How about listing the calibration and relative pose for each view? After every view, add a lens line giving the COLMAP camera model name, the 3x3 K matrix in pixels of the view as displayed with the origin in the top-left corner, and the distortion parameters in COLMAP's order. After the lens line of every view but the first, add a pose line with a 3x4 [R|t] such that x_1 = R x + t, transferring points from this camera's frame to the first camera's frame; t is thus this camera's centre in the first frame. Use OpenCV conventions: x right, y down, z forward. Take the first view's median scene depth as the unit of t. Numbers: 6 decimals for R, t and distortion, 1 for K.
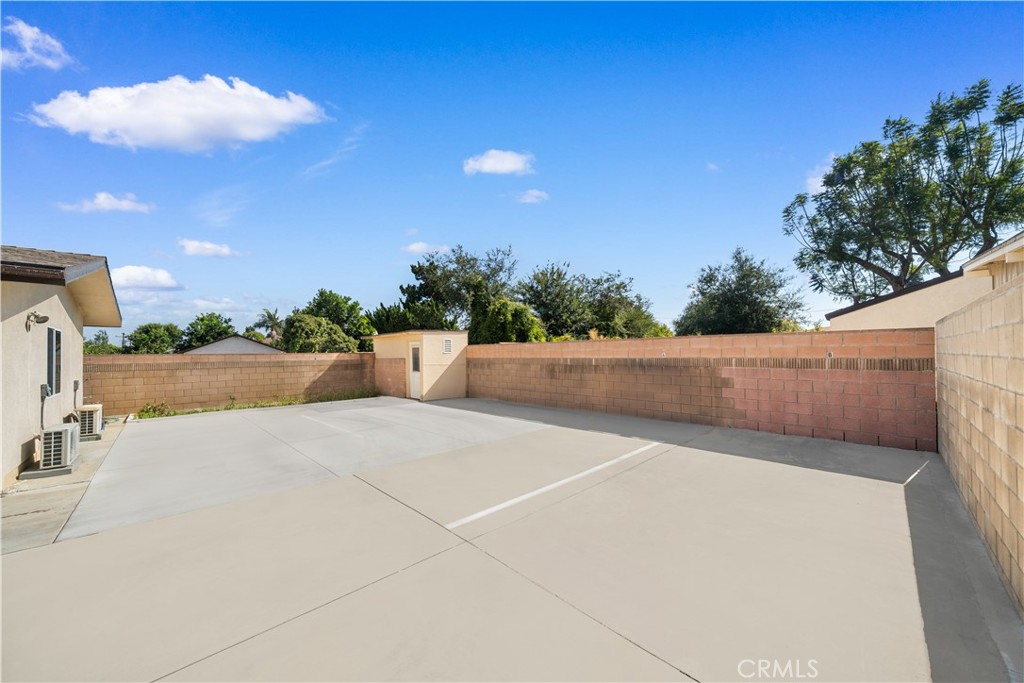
lens RADIAL K [[364.8, 0, 510.8], [0, 364.8, 347.7], [0, 0, 1]] dist [-0.011926, -0.000251]
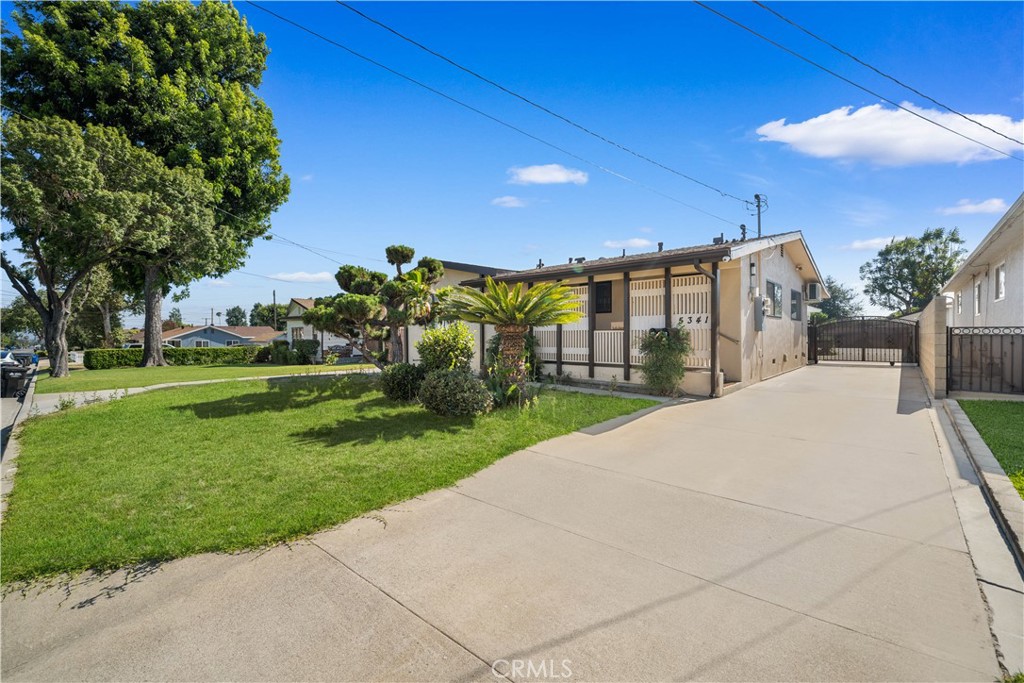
lens RADIAL K [[437.3, 0, 512.0], [0, 437.3, 341.5], [0, 0, 1]] dist [0.000606, -0.000185]
pose [[0.997213, 0.002510, 0.074569, -1.540446], [-0.004697, 0.999563, 0.029171, -0.000752], [-0.074463, -0.029440, 0.996789, -1.494257]]
